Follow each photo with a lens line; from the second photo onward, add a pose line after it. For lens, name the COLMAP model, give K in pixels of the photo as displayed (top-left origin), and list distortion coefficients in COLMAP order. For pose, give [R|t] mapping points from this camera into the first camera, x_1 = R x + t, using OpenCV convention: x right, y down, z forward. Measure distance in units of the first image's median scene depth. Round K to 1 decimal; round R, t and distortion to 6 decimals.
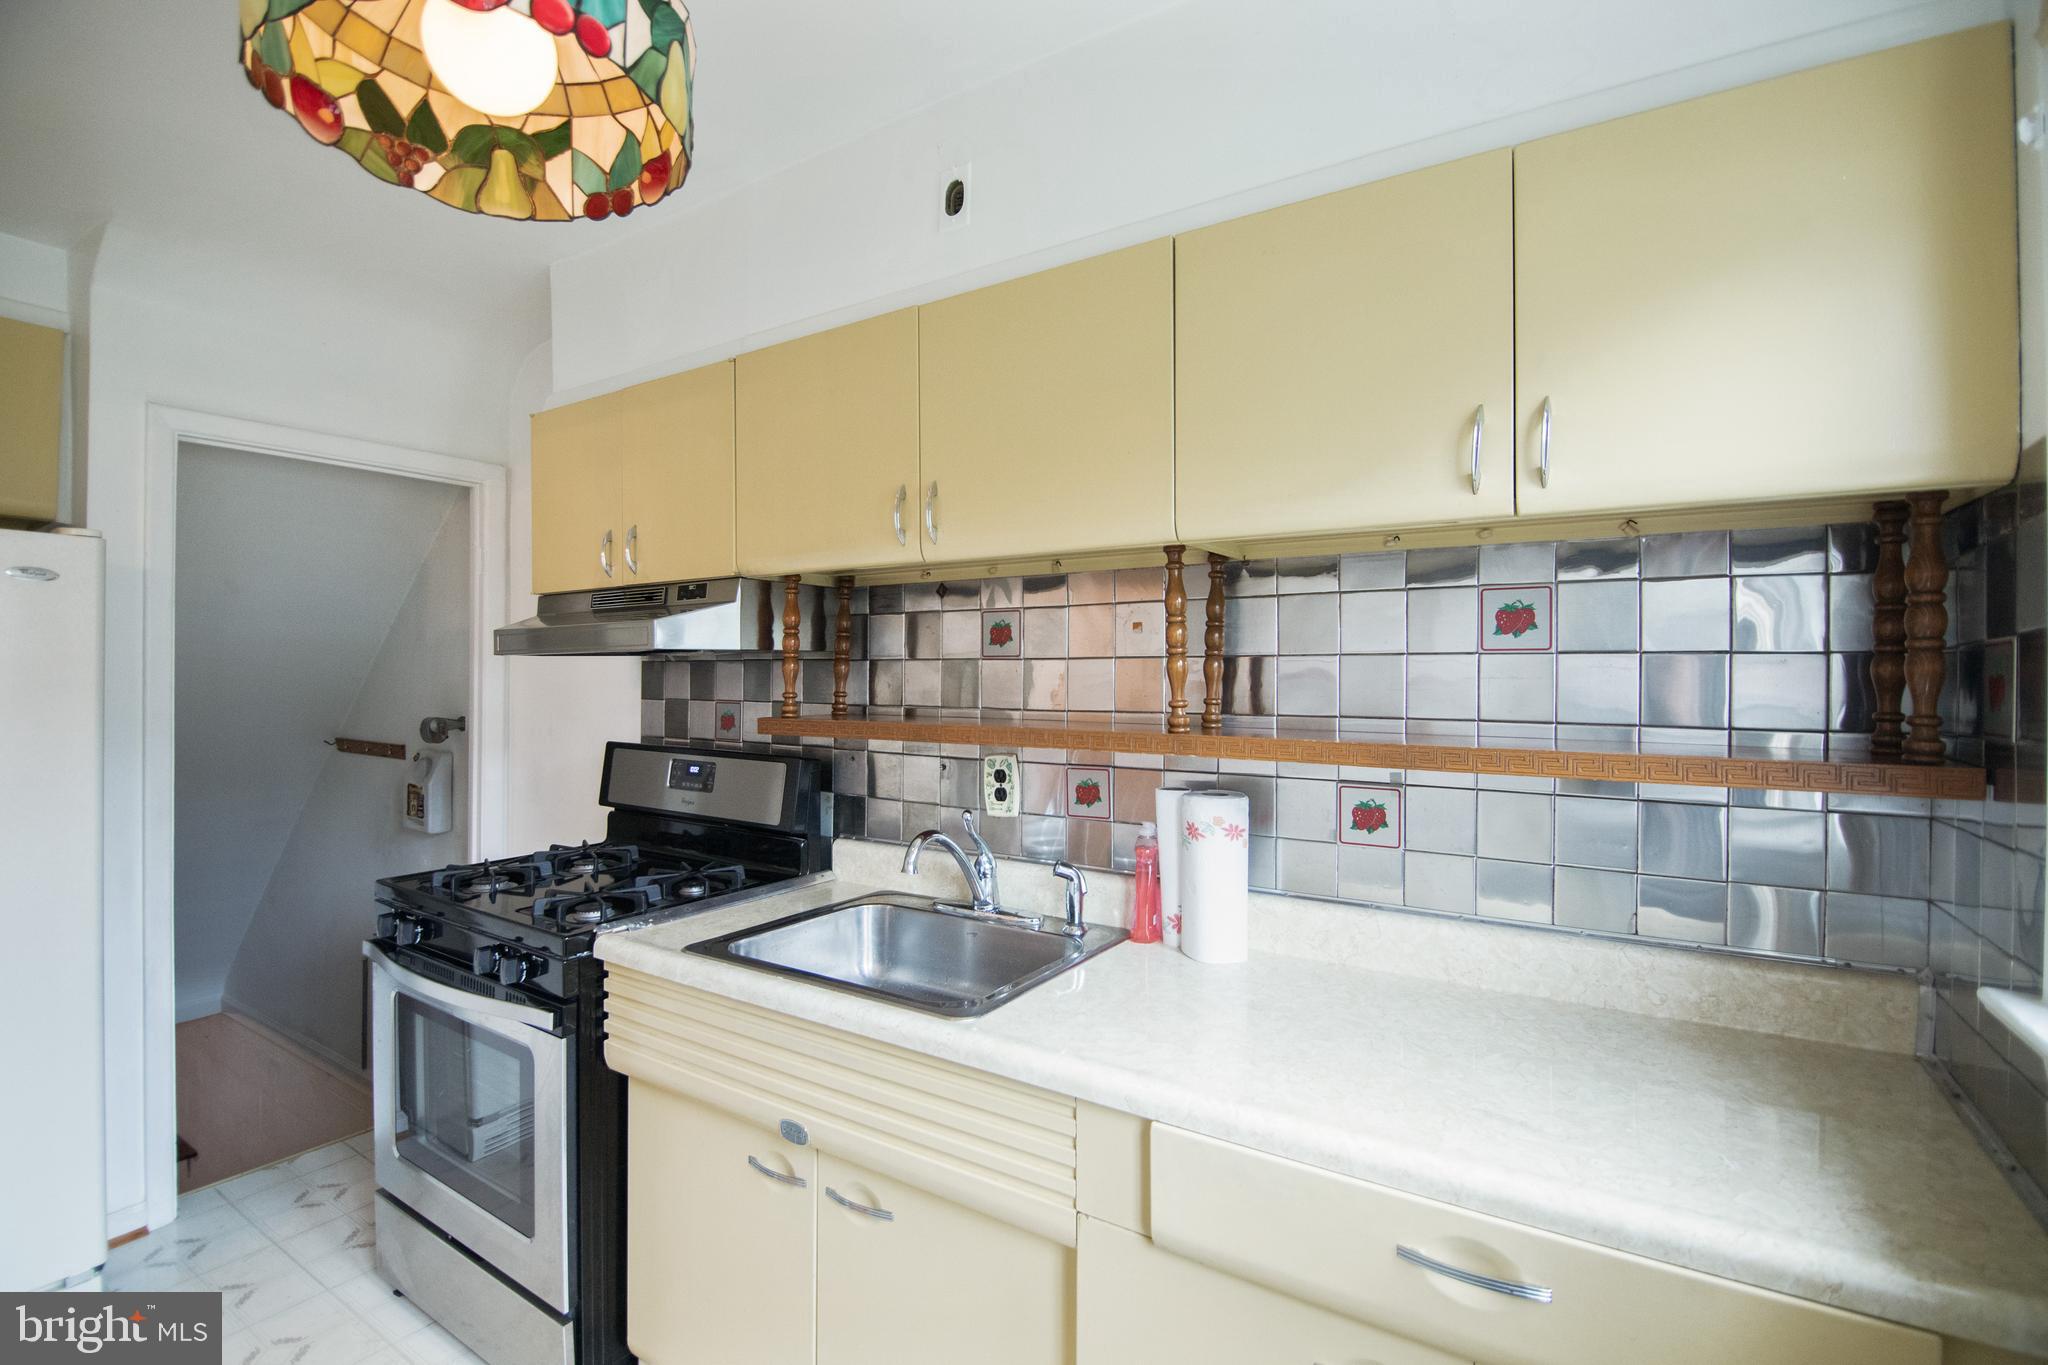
lens RADIAL K [[927.1, 0, 1032.3], [0, 927.1, 671.1], [0, 0, 1]] dist [-0.007619, -0.001752]
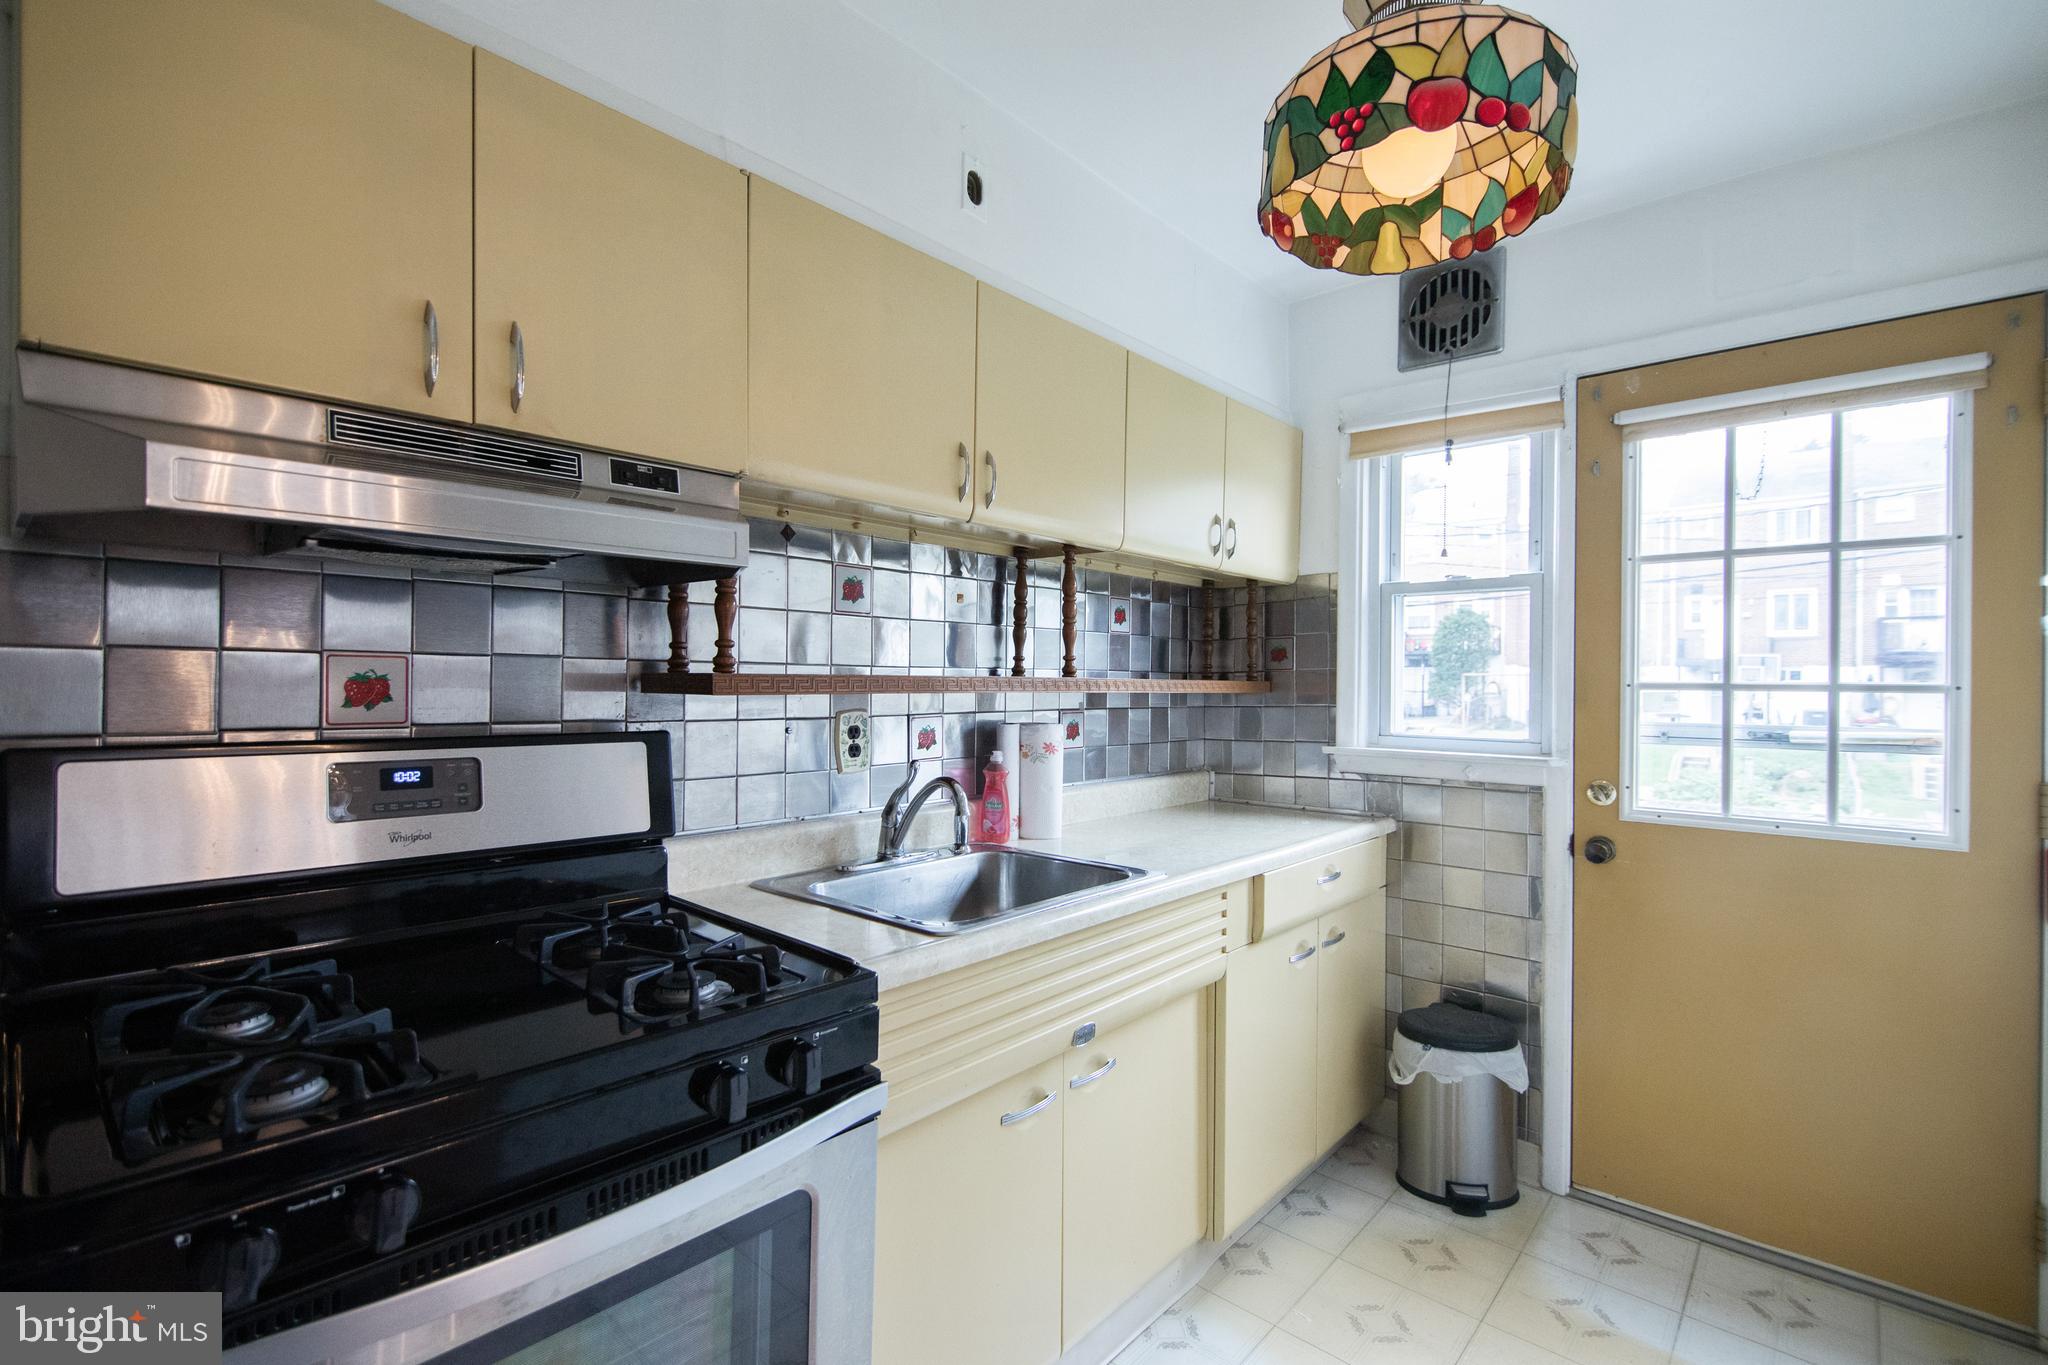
lens RADIAL K [[927.1, 0, 1037.1], [0, 927.1, 688.0], [0, 0, 1]] dist [-0.007619, -0.001752]
pose [[0.148122, -0.006141, 0.988950, -0.991559], [-0.005084, 0.999963, 0.006971, 0.057474], [-0.988956, -0.006060, 0.148085, 0.654762]]
